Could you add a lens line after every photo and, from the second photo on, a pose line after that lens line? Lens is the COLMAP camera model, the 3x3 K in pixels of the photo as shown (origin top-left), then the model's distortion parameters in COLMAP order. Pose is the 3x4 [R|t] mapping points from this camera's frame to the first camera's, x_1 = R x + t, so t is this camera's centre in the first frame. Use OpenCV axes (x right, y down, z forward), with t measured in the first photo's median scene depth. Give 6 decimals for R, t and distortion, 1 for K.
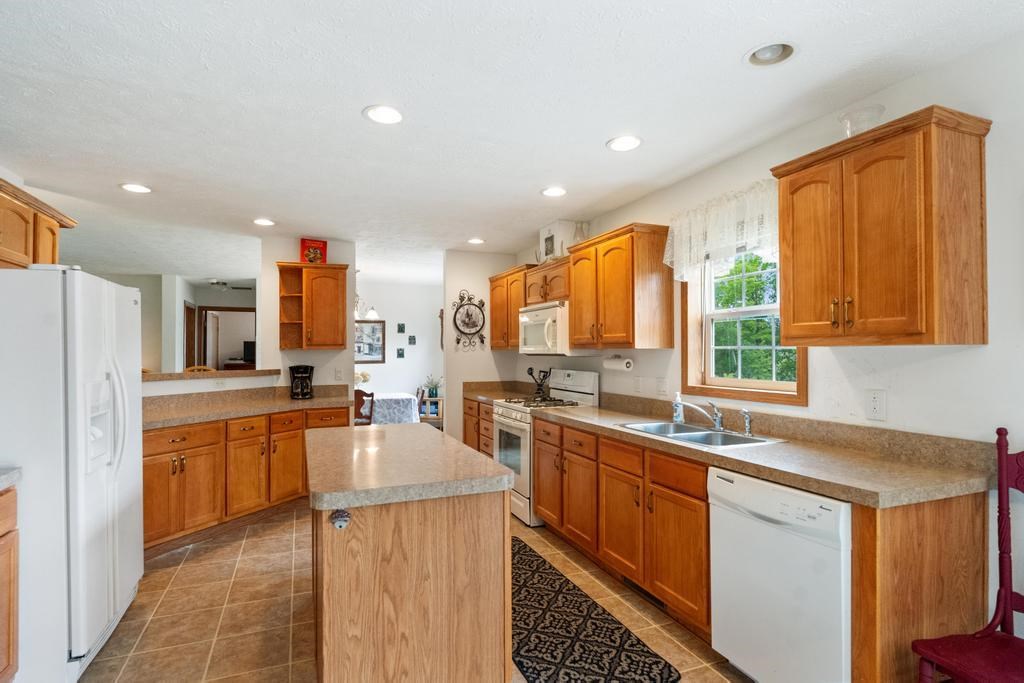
lens RADIAL K [[527.4, 0, 510.4], [0, 527.4, 345.2], [0, 0, 1]] dist [-0.001582, -0.000902]
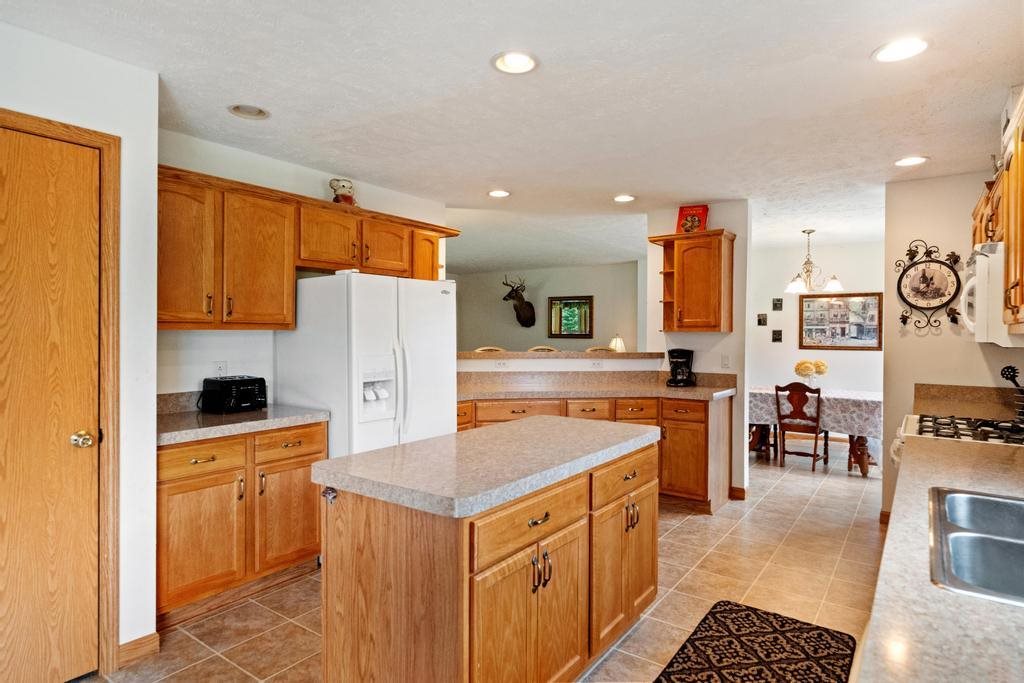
lens RADIAL K [[575.7, 0, 511.3], [0, 575.7, 338.6], [0, 0, 1]] dist [0.000384, 0.000648]
pose [[0.533148, 0.016763, -0.845856, 0.275496], [0.002262, 0.999772, 0.021239, -0.001042], [0.846019, -0.013237, 0.532988, 0.233916]]
